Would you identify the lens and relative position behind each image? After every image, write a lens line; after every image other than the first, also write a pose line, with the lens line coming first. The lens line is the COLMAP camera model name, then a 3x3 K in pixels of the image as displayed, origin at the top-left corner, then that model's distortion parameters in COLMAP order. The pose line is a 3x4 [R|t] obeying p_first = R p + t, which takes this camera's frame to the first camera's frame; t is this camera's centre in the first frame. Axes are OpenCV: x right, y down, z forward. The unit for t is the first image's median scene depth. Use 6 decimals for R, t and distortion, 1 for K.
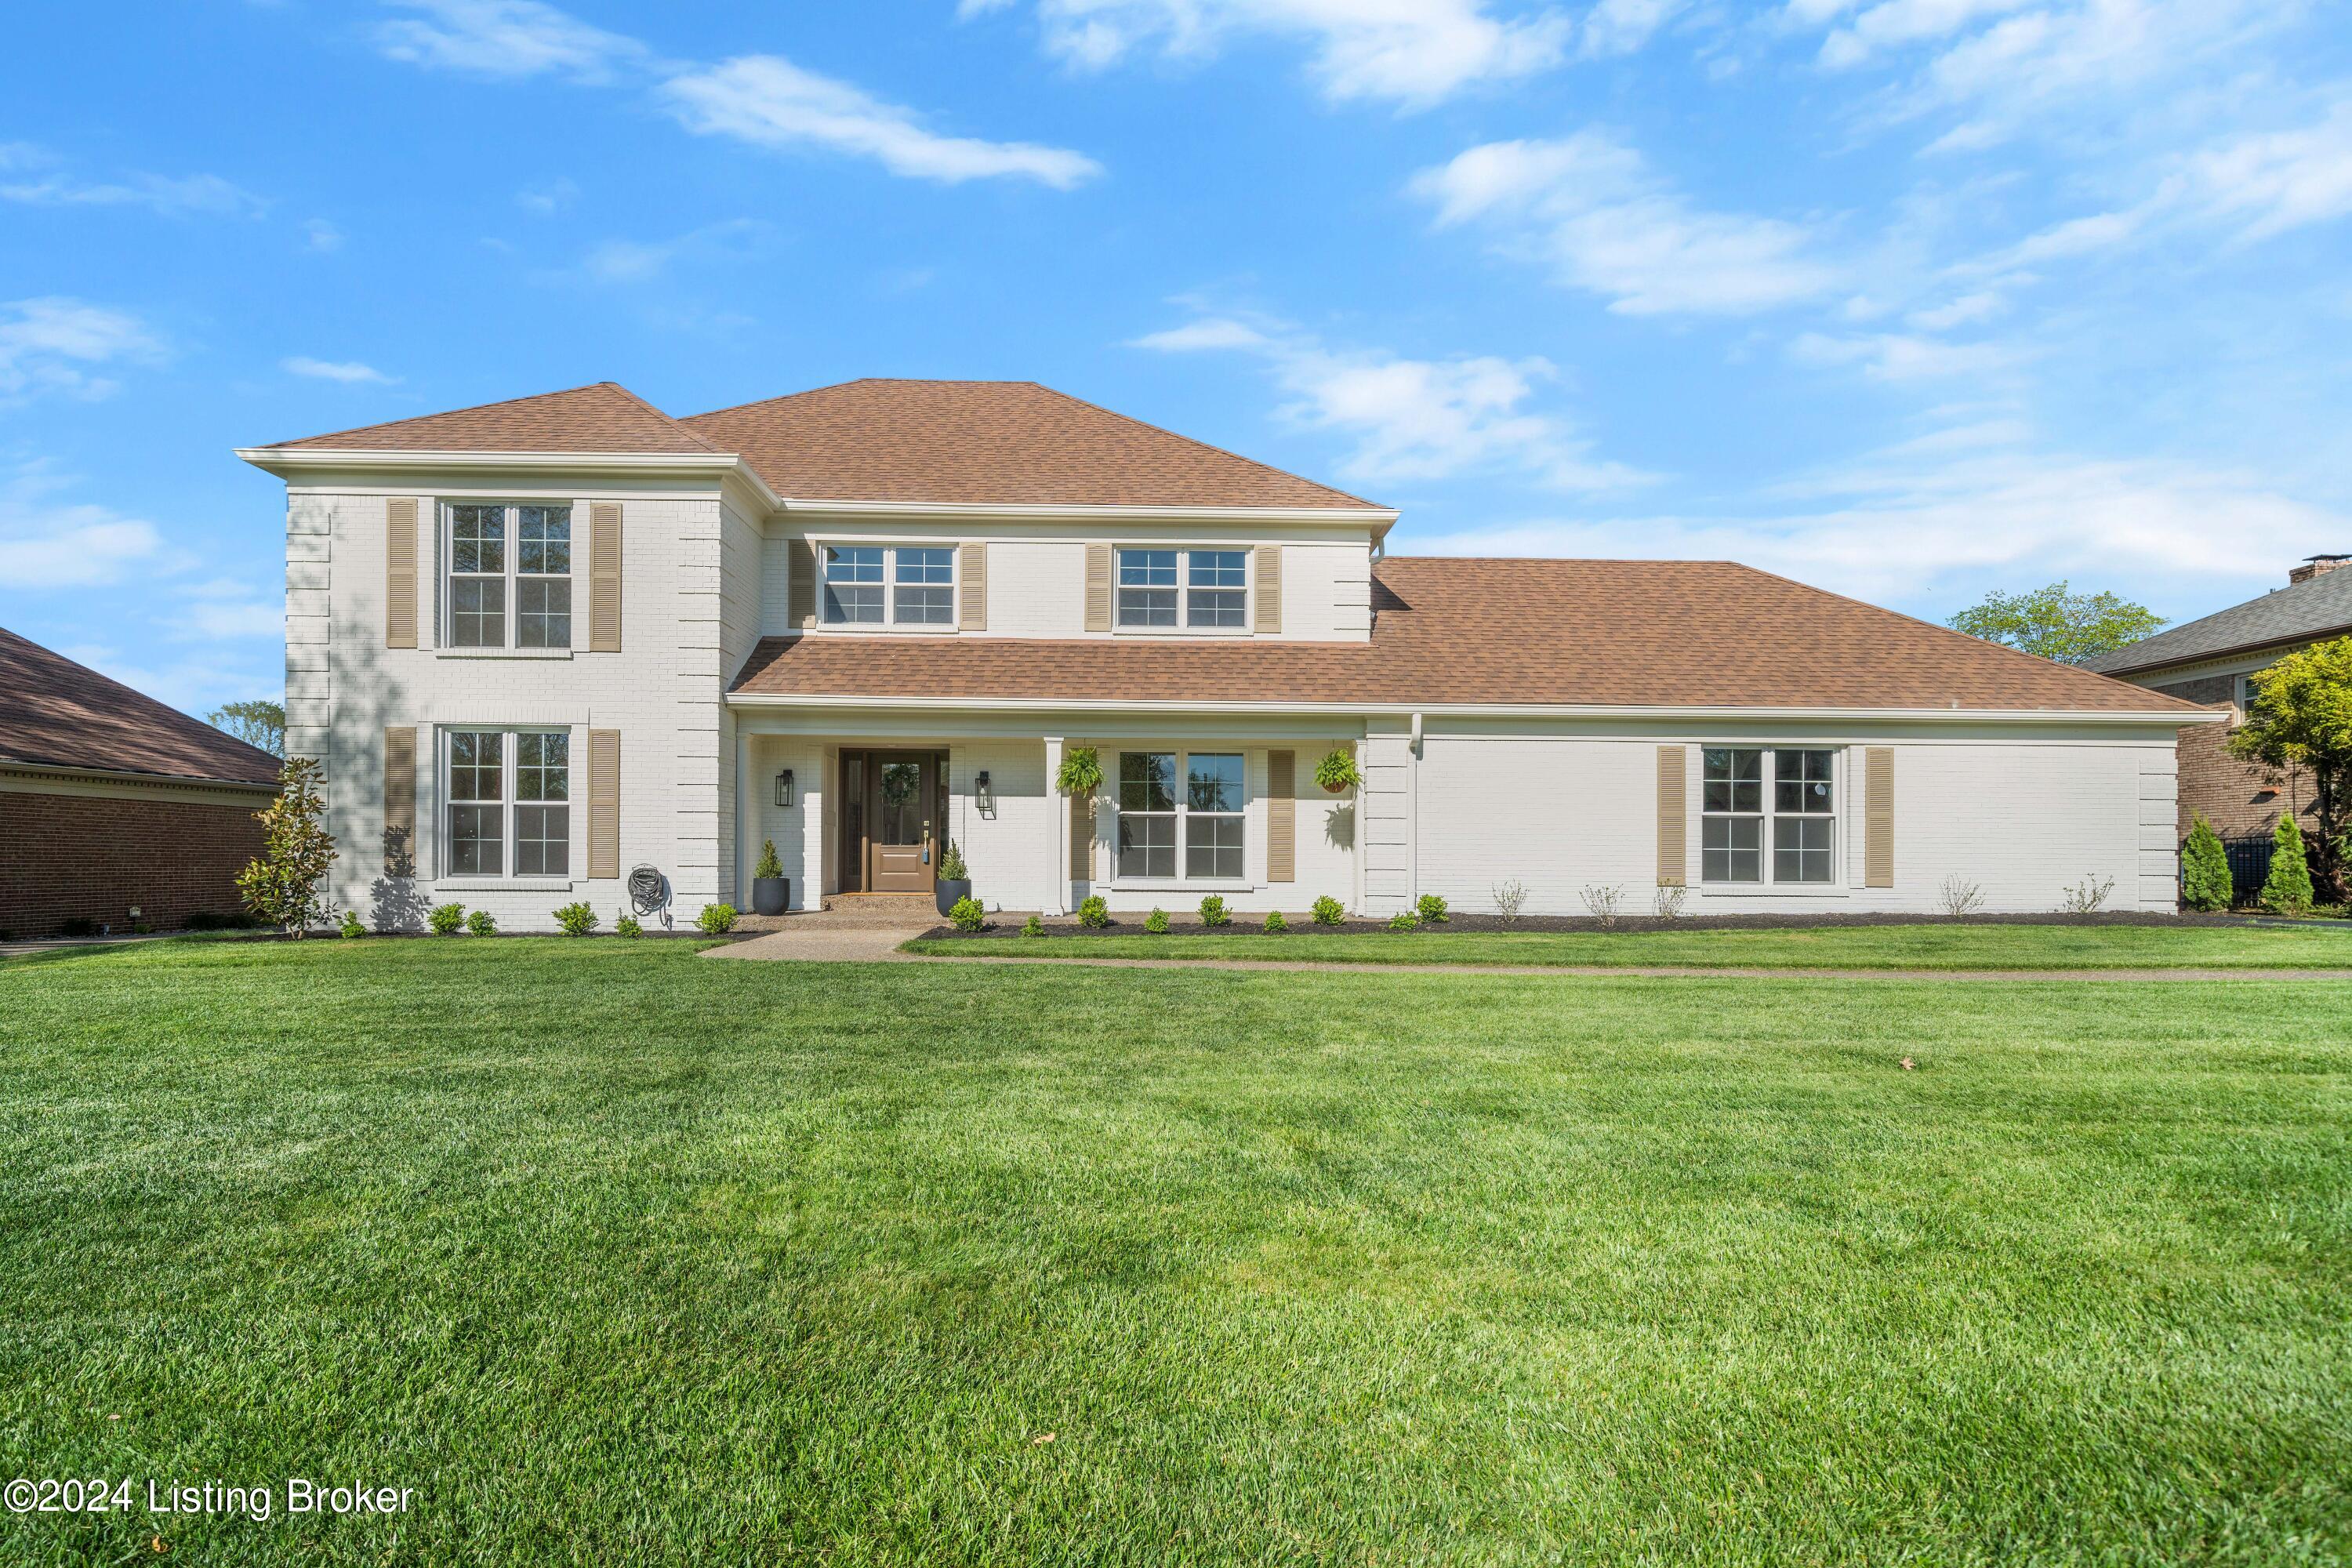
lens RADIAL K [[1026.3, 0, 1172.4], [0, 1026.3, 848.8], [0, 0, 1]] dist [0.000248, 0.000313]
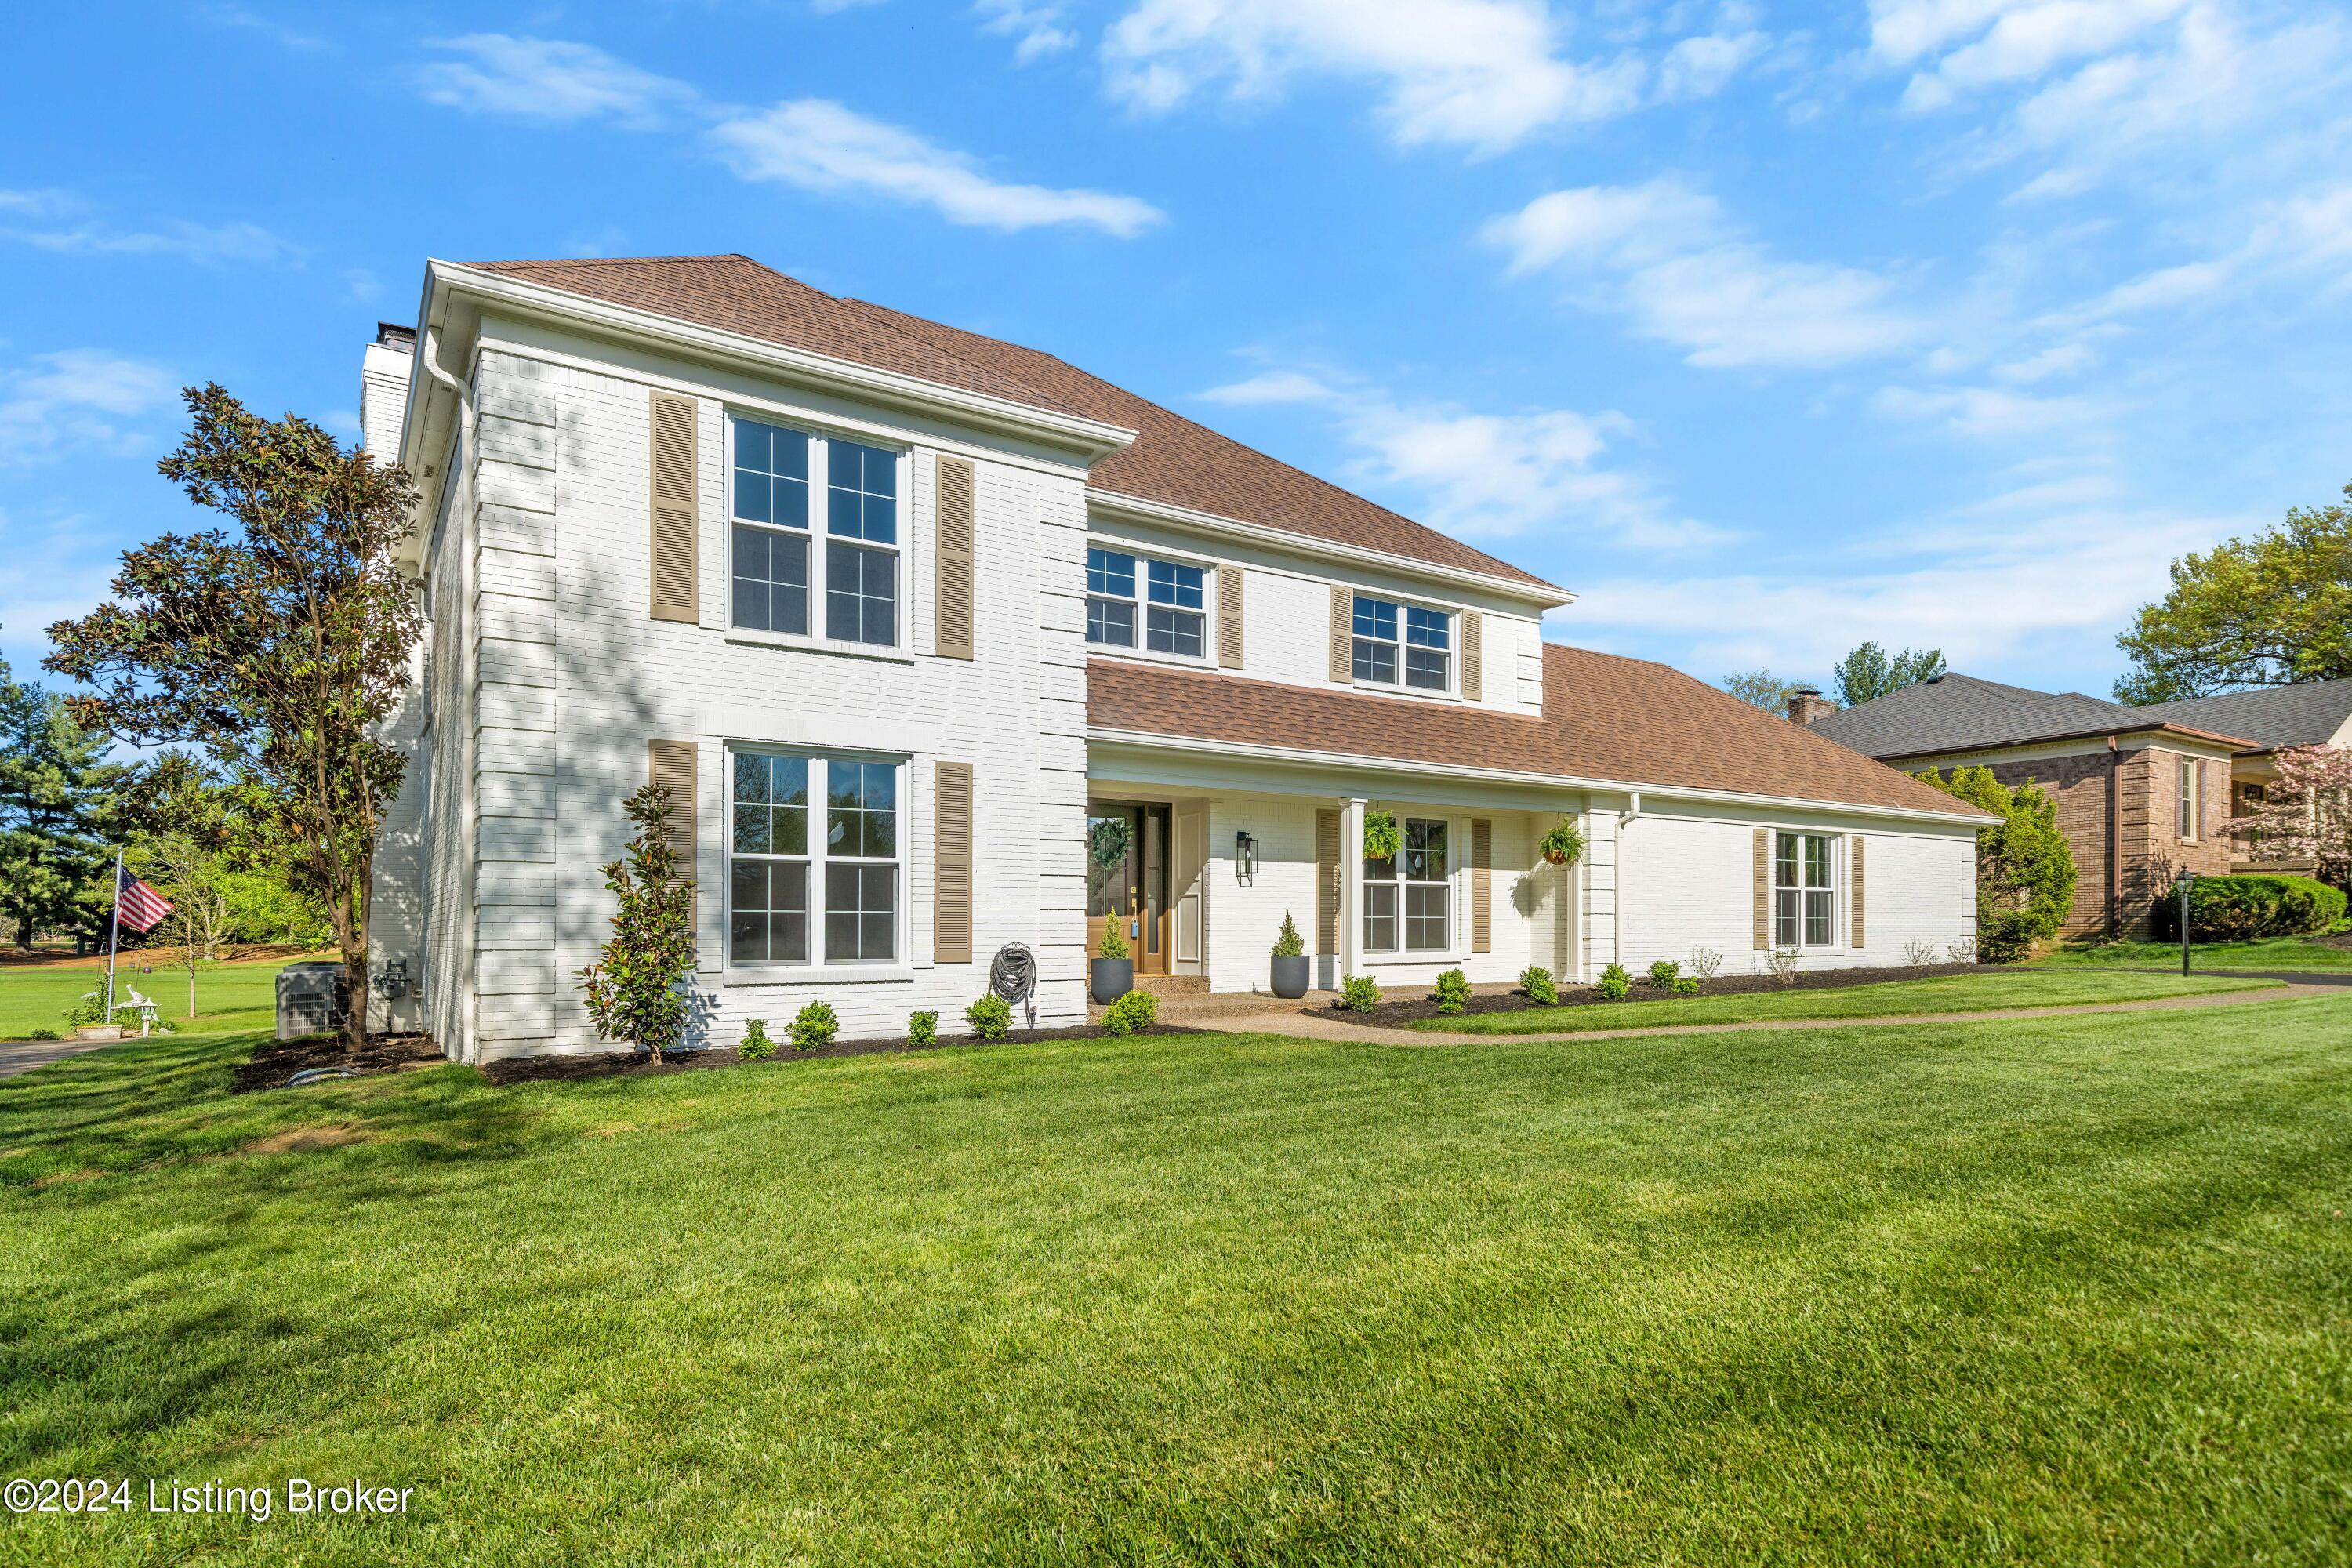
lens RADIAL K [[1391.1, 0, 1274.2], [0, 1391.1, 890.8], [0, 0, 1]] dist [0.107152, -0.000383]
pose [[0.801268, 0.007819, 0.598255, -0.874507], [-0.002931, 0.999954, -0.009143, -0.013160], [-0.598299, 0.005573, 0.801254, 0.032638]]
